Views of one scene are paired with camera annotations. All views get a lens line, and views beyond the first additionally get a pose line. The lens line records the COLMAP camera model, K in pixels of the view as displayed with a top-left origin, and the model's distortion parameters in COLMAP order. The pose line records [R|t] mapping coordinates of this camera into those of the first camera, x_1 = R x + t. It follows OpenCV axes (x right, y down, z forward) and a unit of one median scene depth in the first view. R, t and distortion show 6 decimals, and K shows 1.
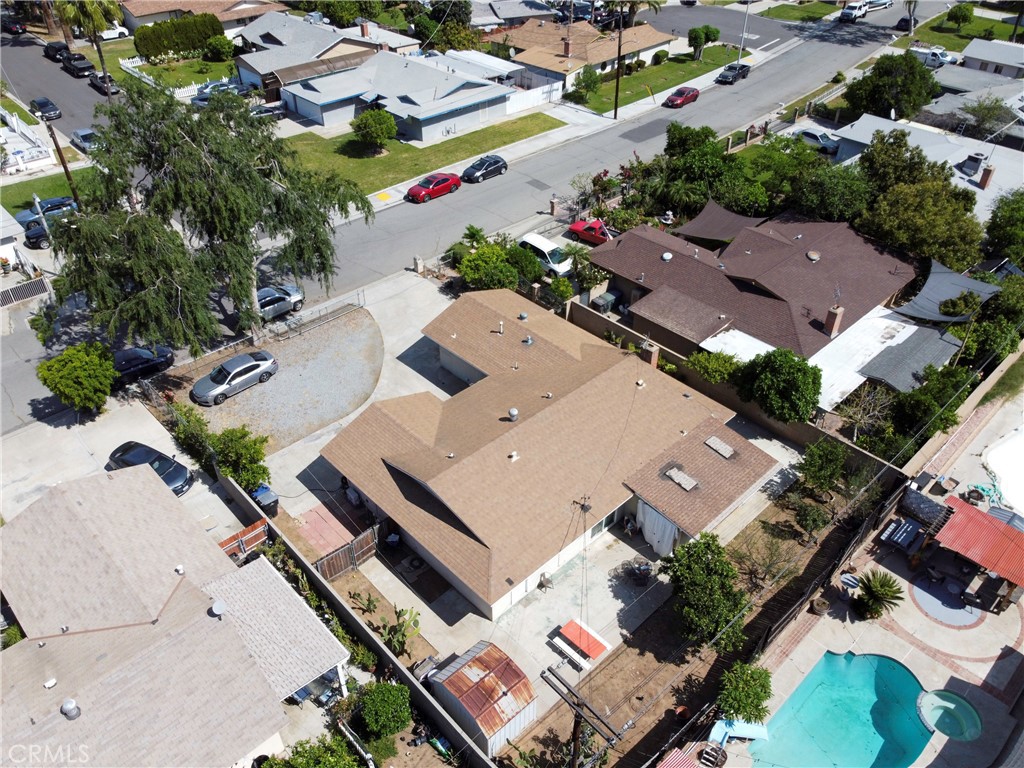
lens RADIAL K [[774.6, 0, 512.0], [0, 774.6, 384.0], [0, 0, 1]] dist [-0.001279, -0.000562]
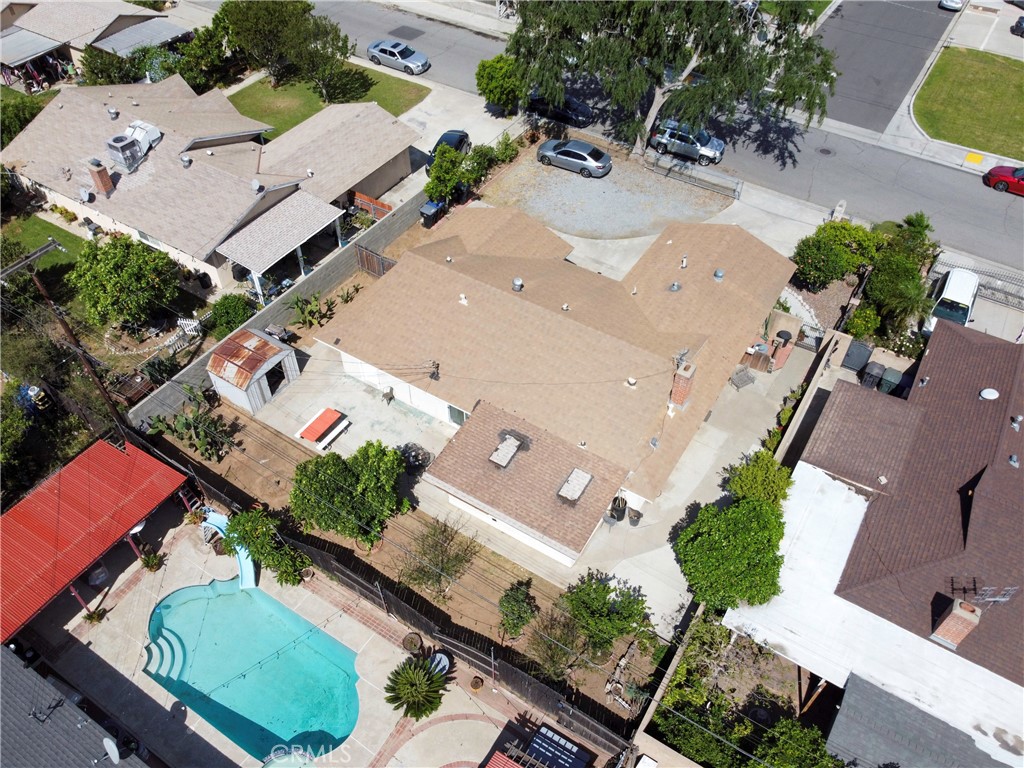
lens RADIAL K [[774.6, 0, 512.0], [0, 774.6, 384.0], [0, 0, 1]] dist [-0.001279, -0.000562]
pose [[0.249858, 0.704059, -0.664734, 0.347263], [-0.603373, 0.650137, 0.461804, -0.152751], [0.757306, 0.285697, 0.587252, 0.228070]]
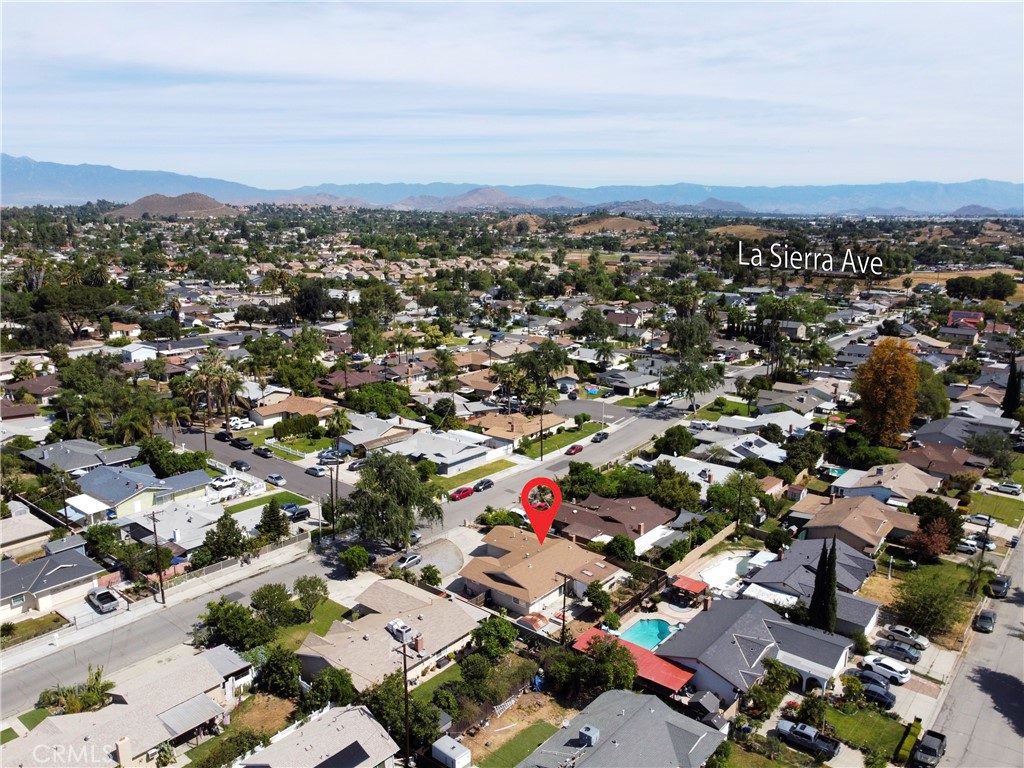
lens RADIAL K [[774.6, 0, 512.0], [0, 774.6, 384.0], [0, 0, 1]] dist [-0.001279, -0.000562]
pose [[0.992182, -0.020668, 0.123075, -0.190896], [0.071694, 0.901615, -0.426557, 0.332906], [-0.102150, 0.432046, 0.896048, -0.886882]]
